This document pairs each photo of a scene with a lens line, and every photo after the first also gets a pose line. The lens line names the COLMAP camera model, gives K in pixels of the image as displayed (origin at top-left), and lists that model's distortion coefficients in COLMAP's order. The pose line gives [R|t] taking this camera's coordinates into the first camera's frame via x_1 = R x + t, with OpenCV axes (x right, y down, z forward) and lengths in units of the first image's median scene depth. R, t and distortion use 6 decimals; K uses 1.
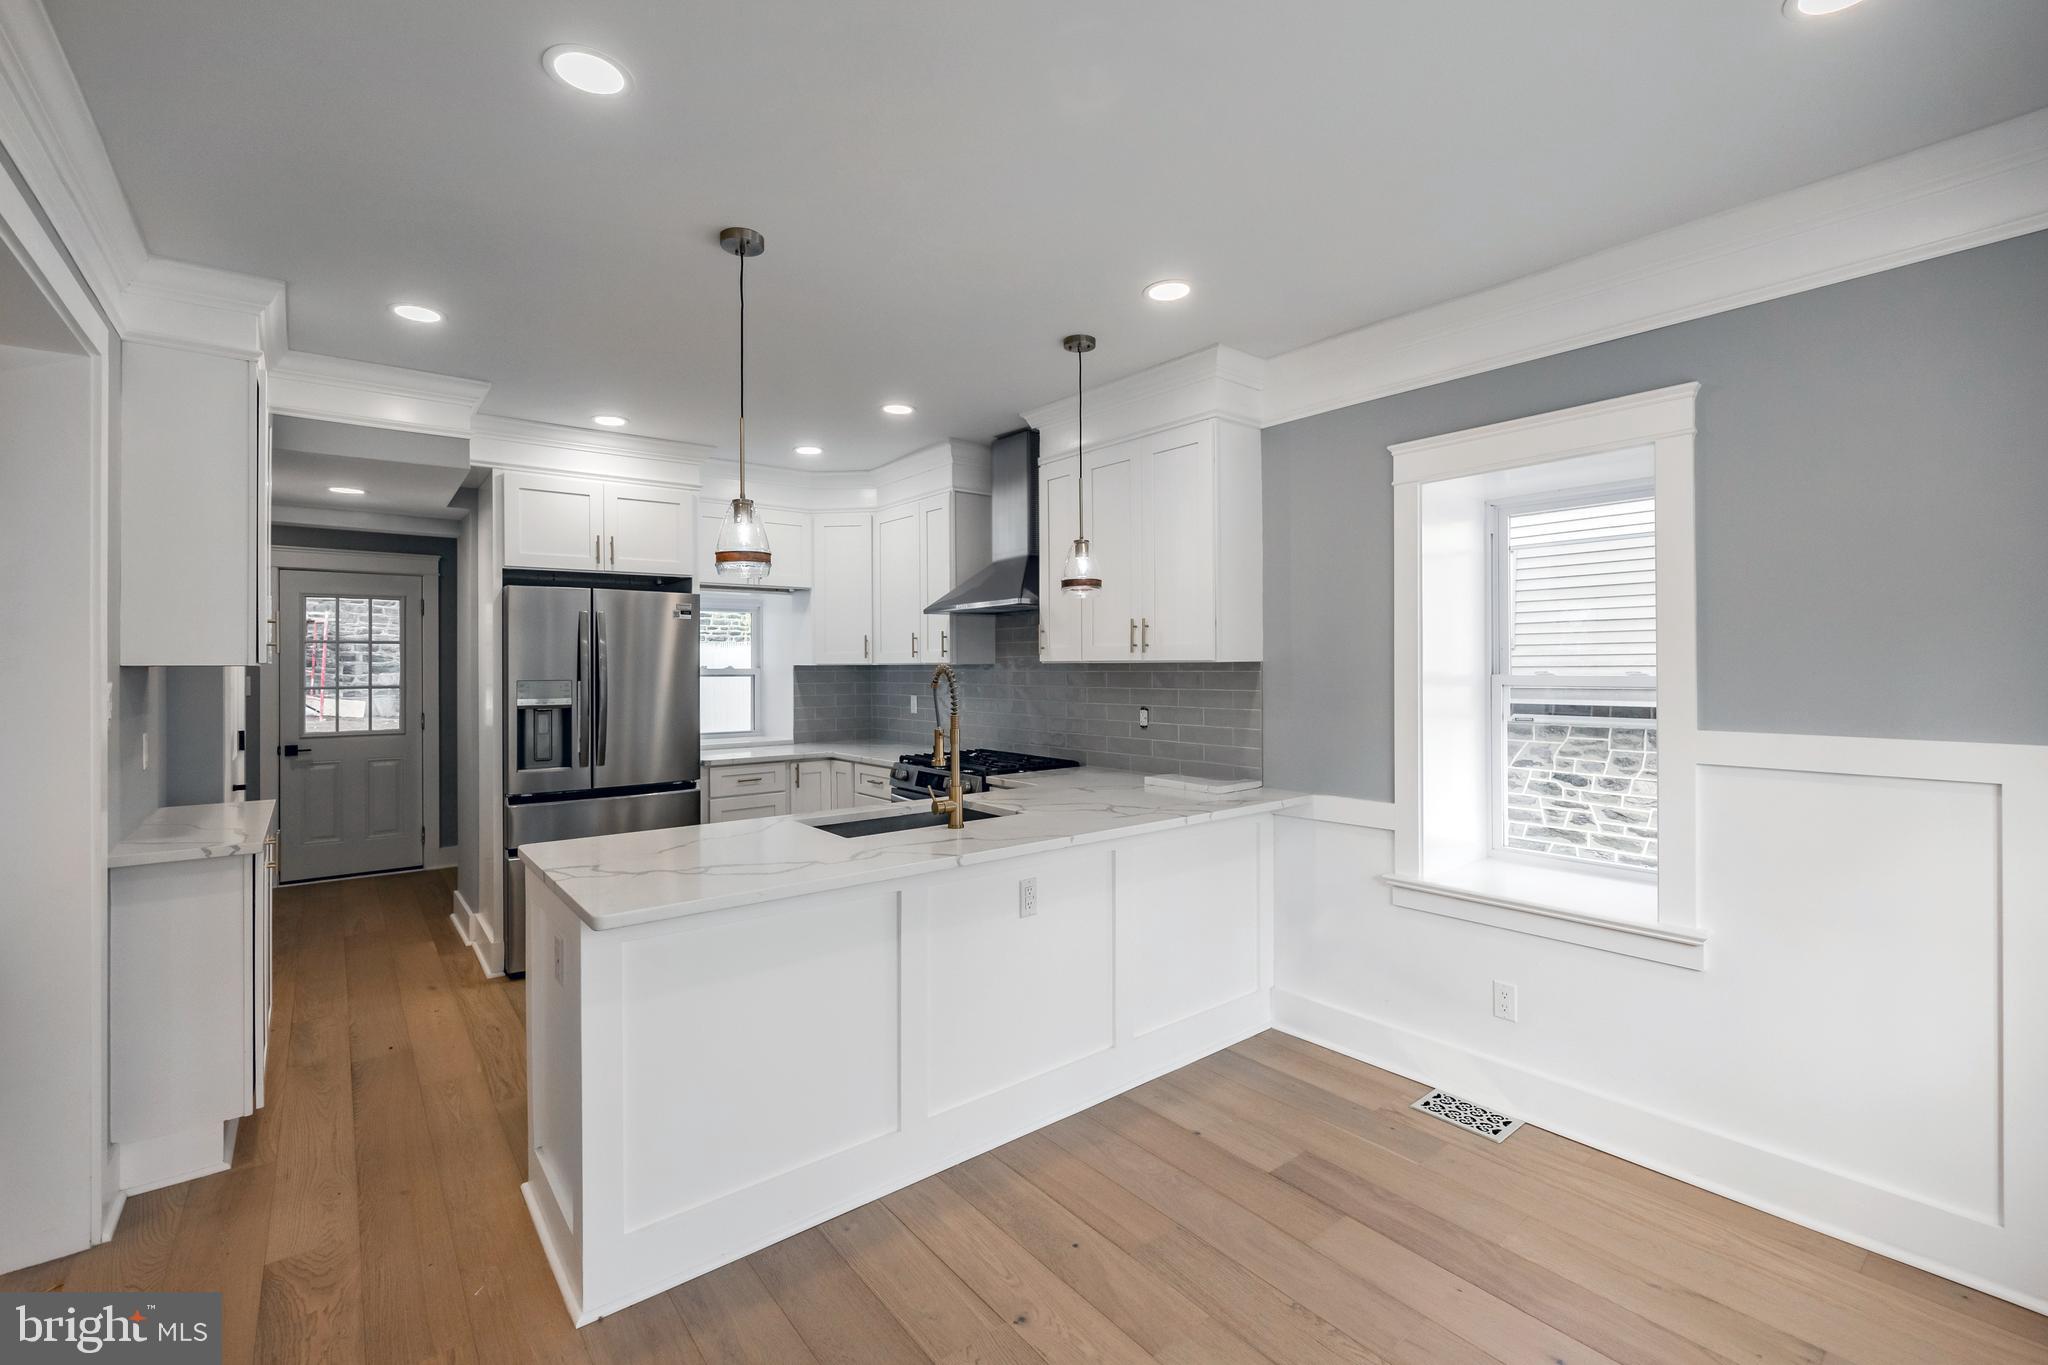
lens RADIAL K [[852.9, 0, 997.3], [0, 852.9, 671.3], [0, 0, 1]] dist [0.000566, 0.000432]
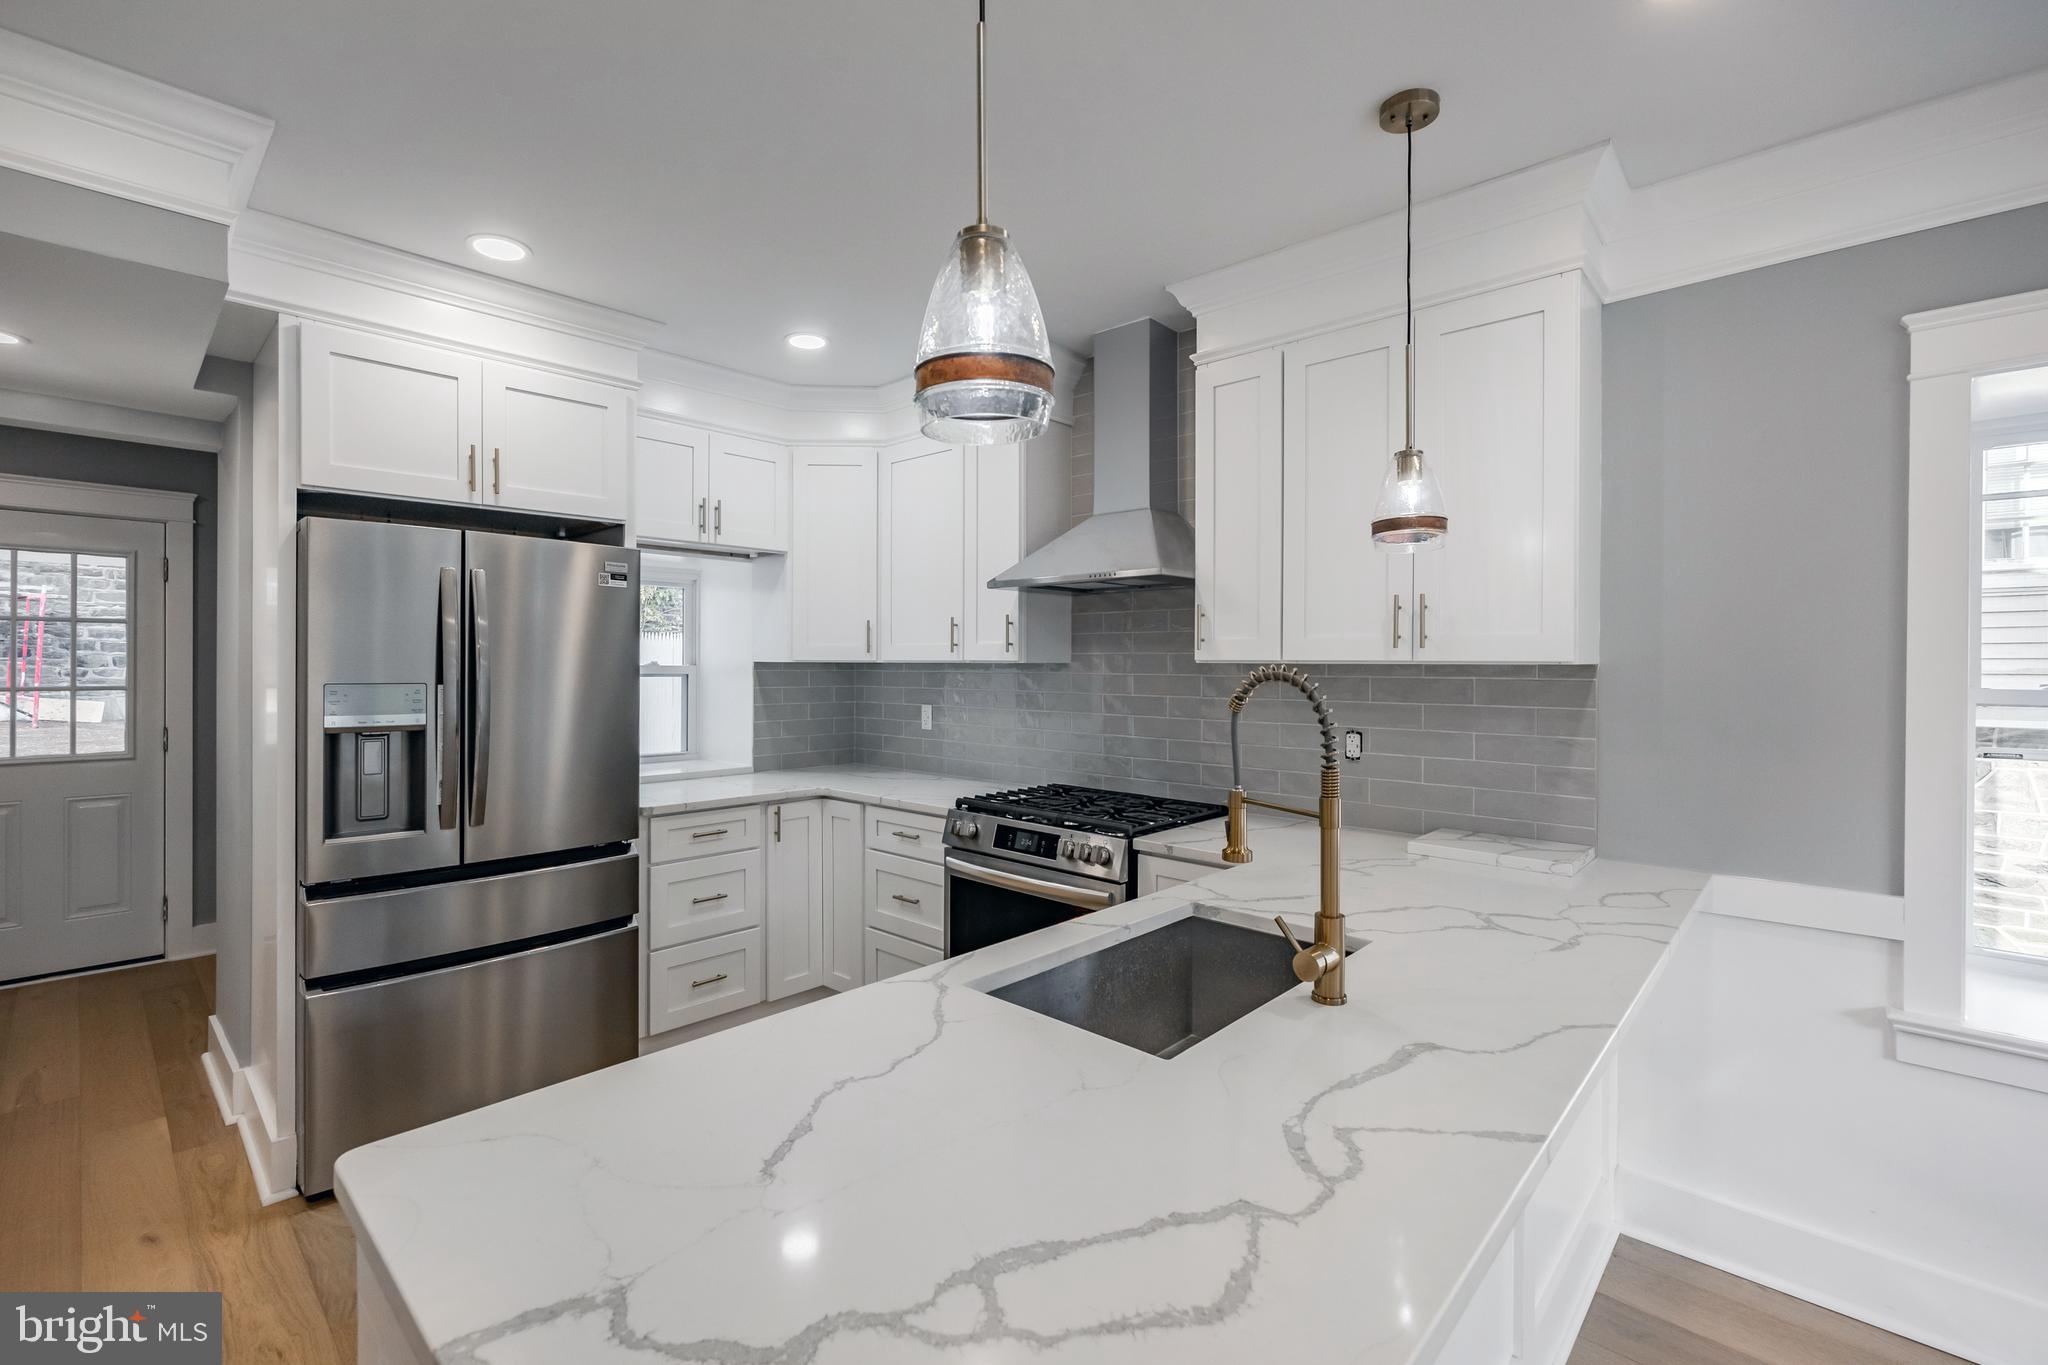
lens RADIAL K [[883.9, 0, 1012.6], [0, 883.9, 674.2], [0, 0, 1]] dist [0.000287, 0.000139]
pose [[0.988216, 0.008298, 0.152838, -0.181581], [-0.008988, 0.999952, 0.003825, -0.001756], [-0.152799, -0.005154, 0.988244, 0.315882]]
